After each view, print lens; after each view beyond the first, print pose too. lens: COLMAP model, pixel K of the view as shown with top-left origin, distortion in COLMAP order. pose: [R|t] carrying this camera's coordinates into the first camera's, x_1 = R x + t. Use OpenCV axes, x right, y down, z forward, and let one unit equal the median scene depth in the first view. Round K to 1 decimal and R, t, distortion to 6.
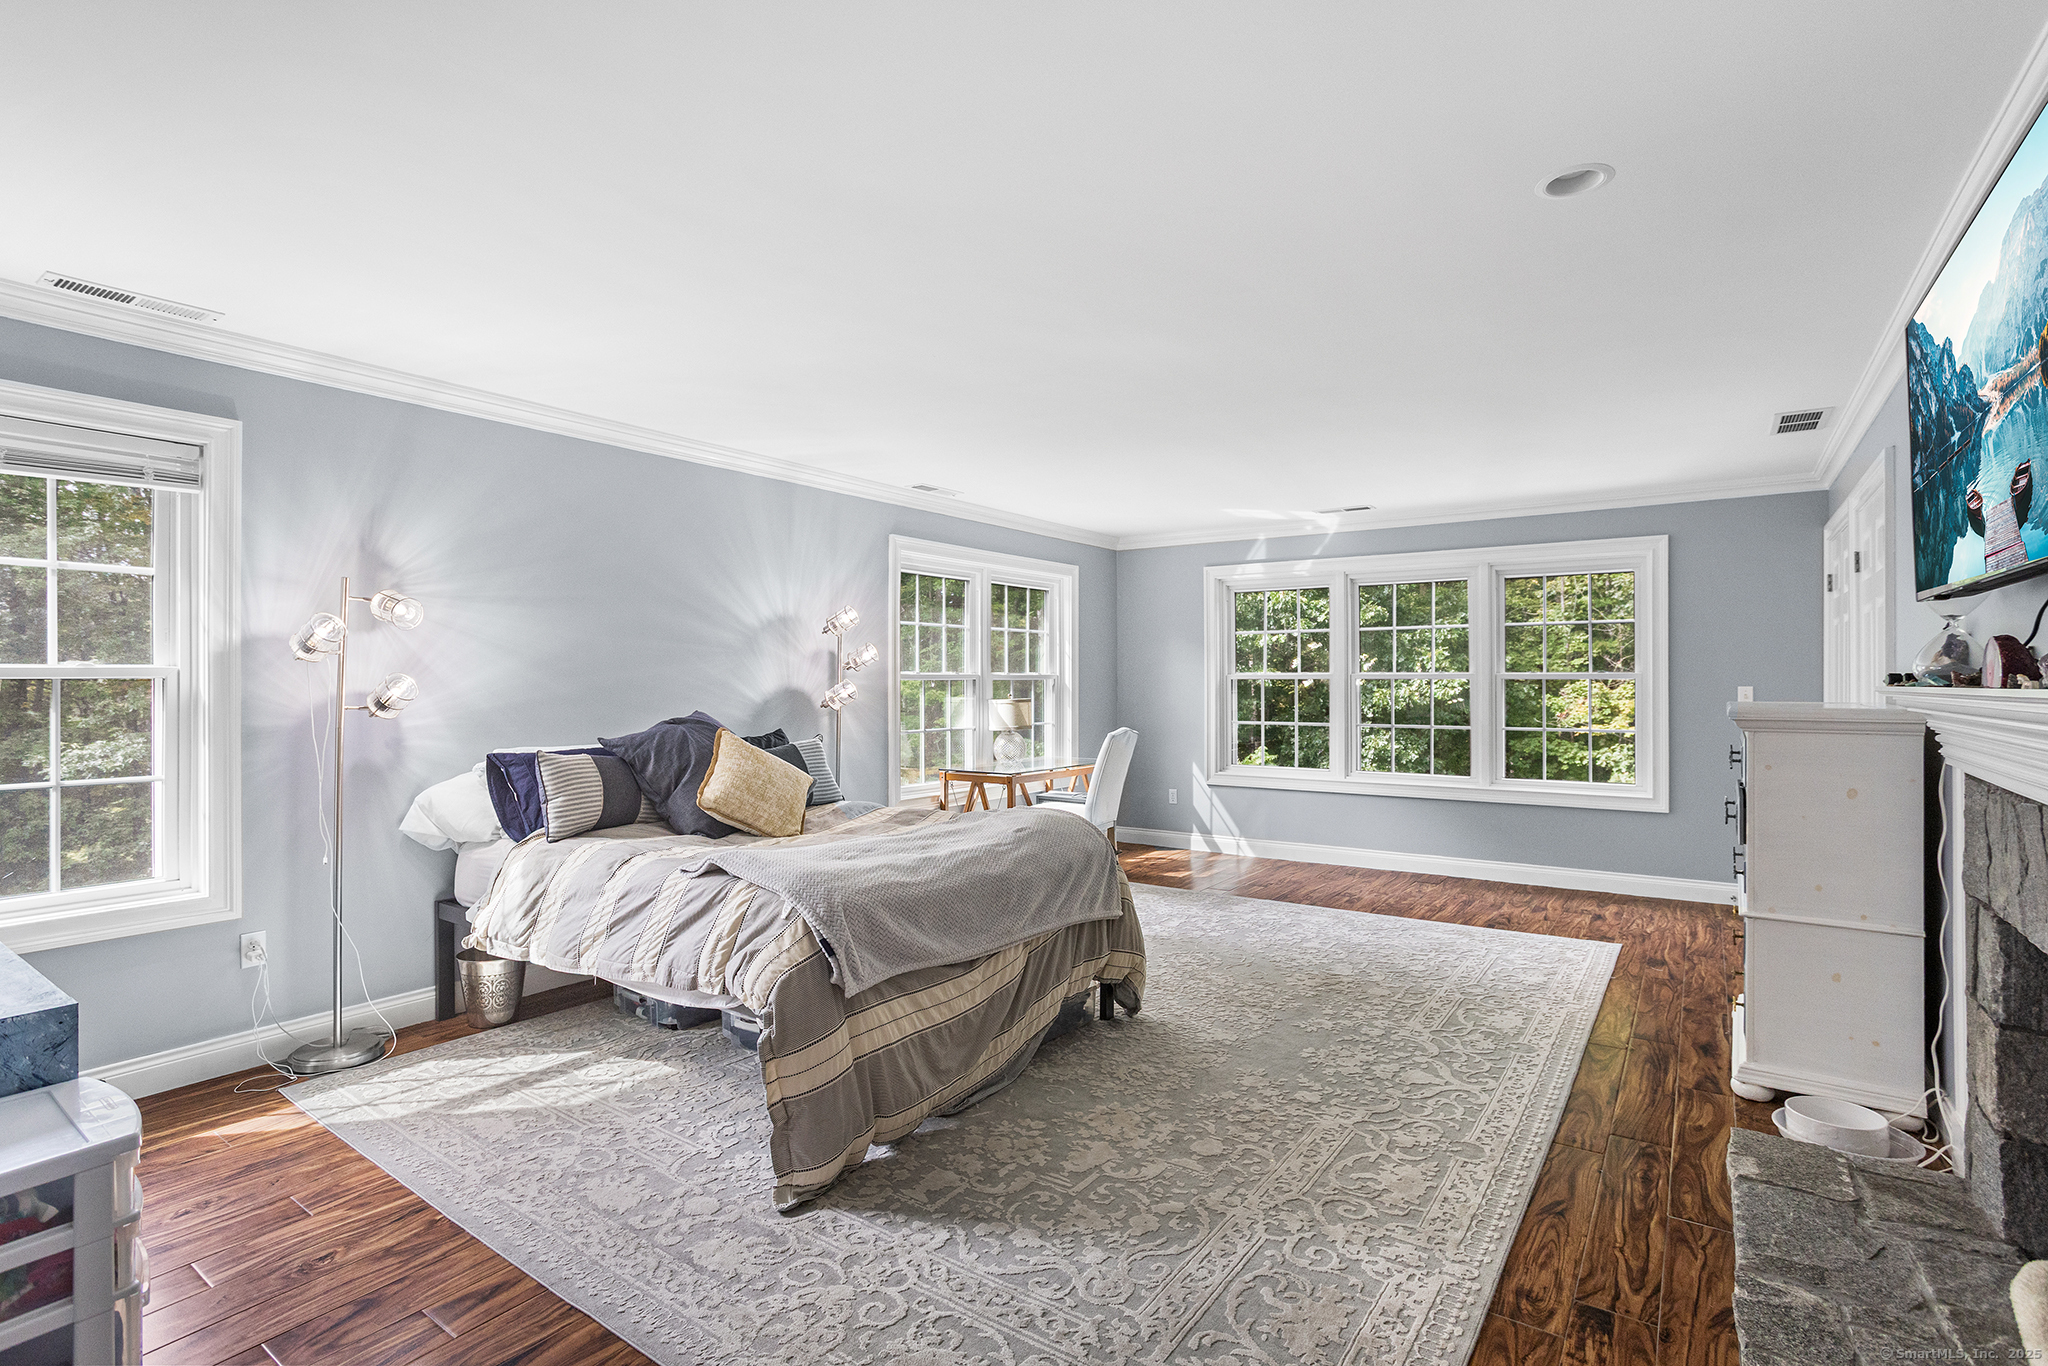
lens RADIAL K [[986.4, 0, 1016.3], [0, 986.4, 672.2], [0, 0, 1]] dist [-0.044740, 0.002600]
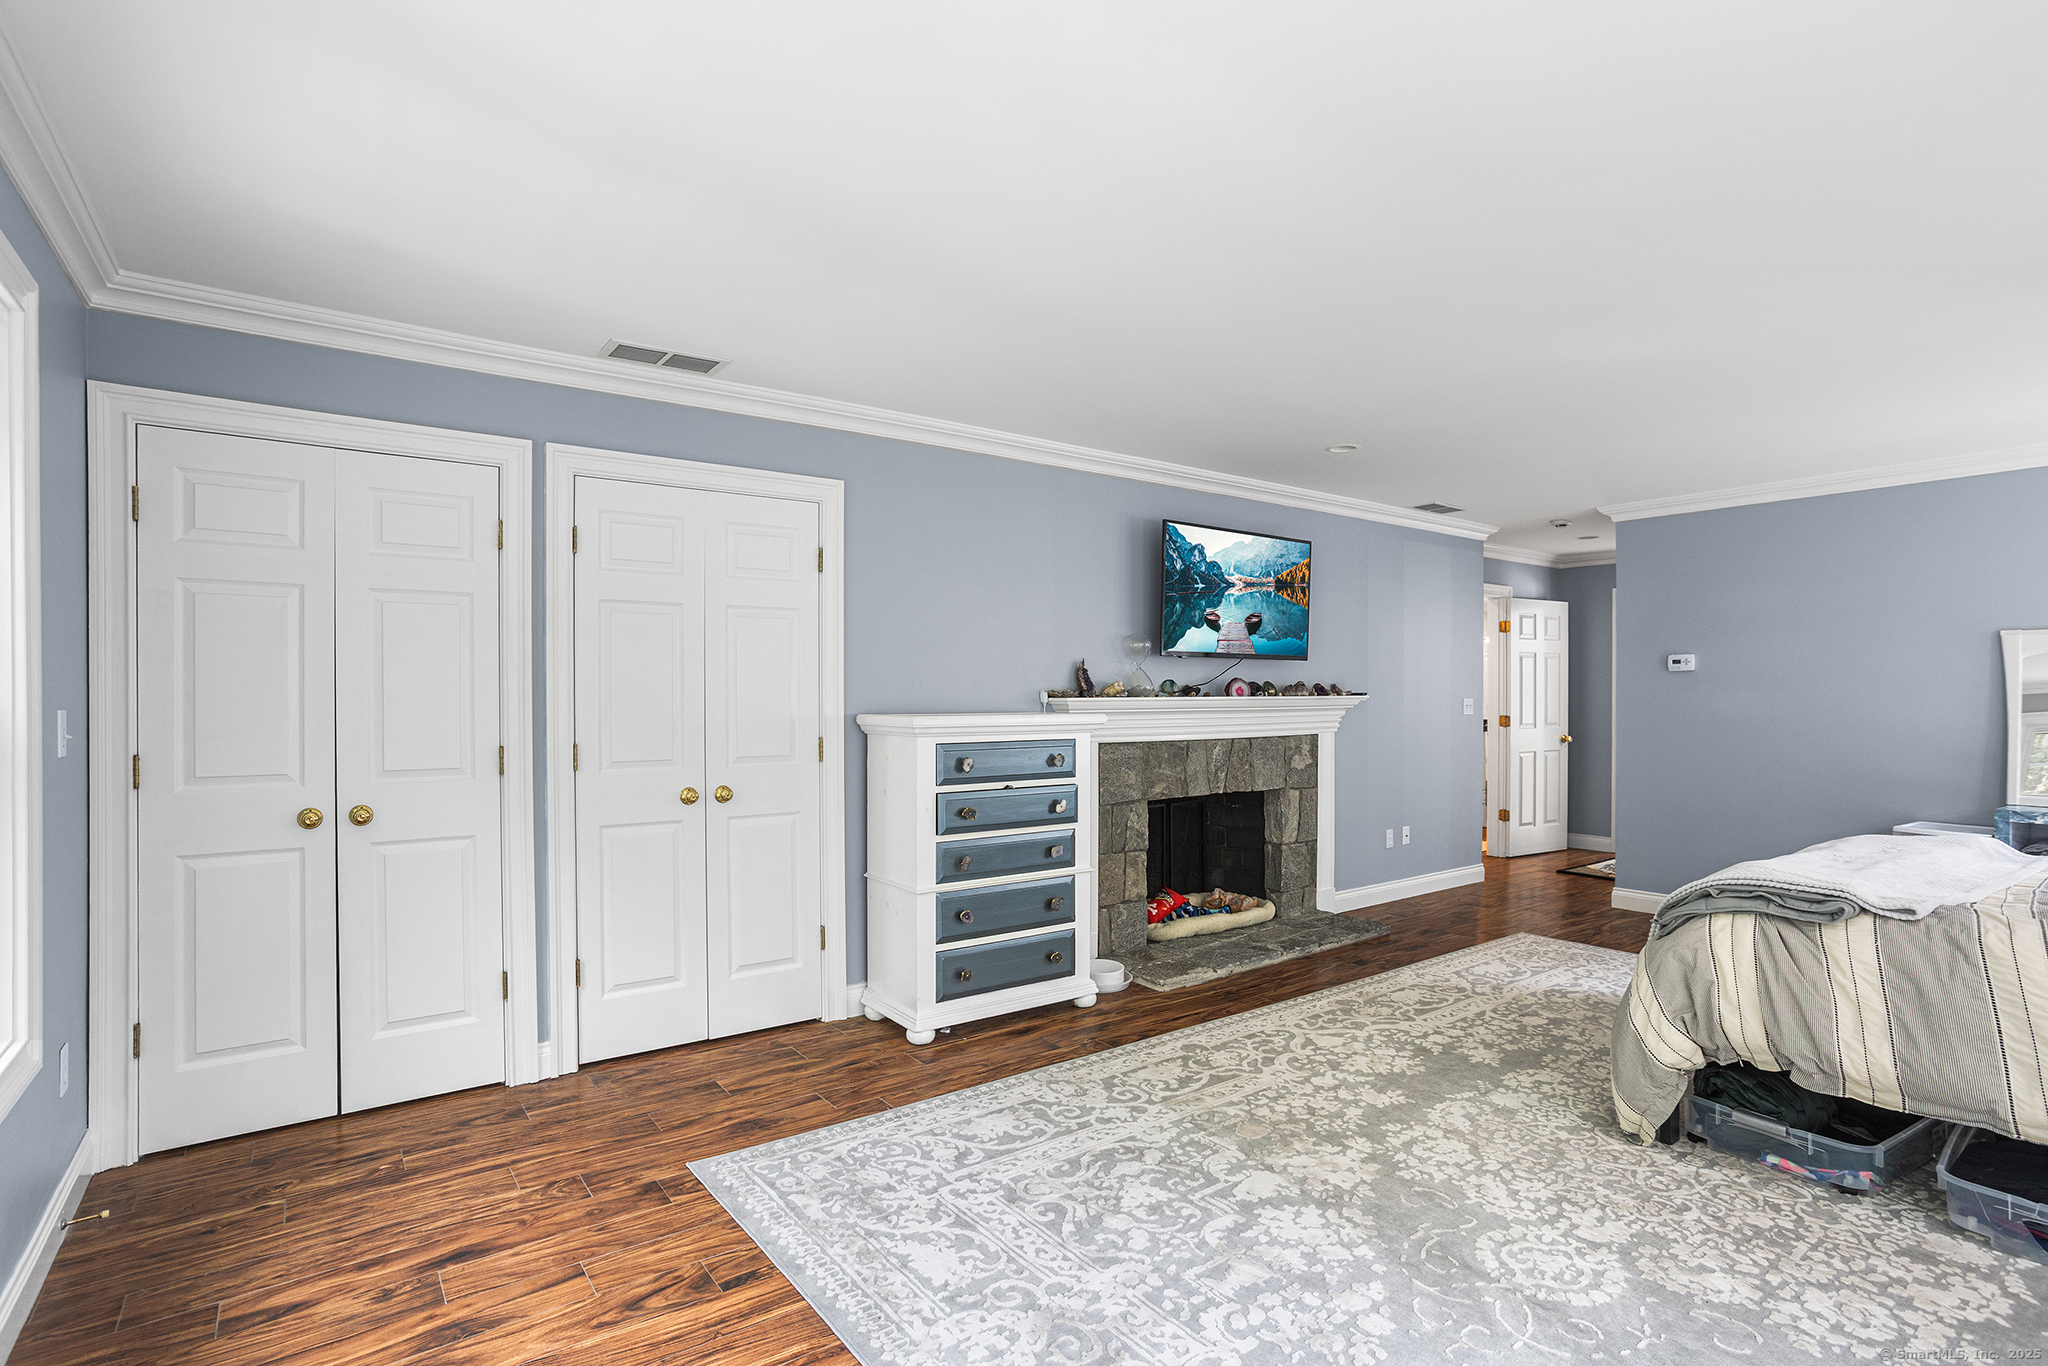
lens RADIAL K [[986.4, 0, 1044.5], [0, 986.4, 678.8], [0, 0, 1]] dist [-0.044740, 0.002600]
pose [[-0.947594, -0.007115, 0.319399, 0.426013], [-0.004017, 0.999938, 0.010355, -0.026422], [-0.319453, 0.008530, -0.947564, 2.574644]]
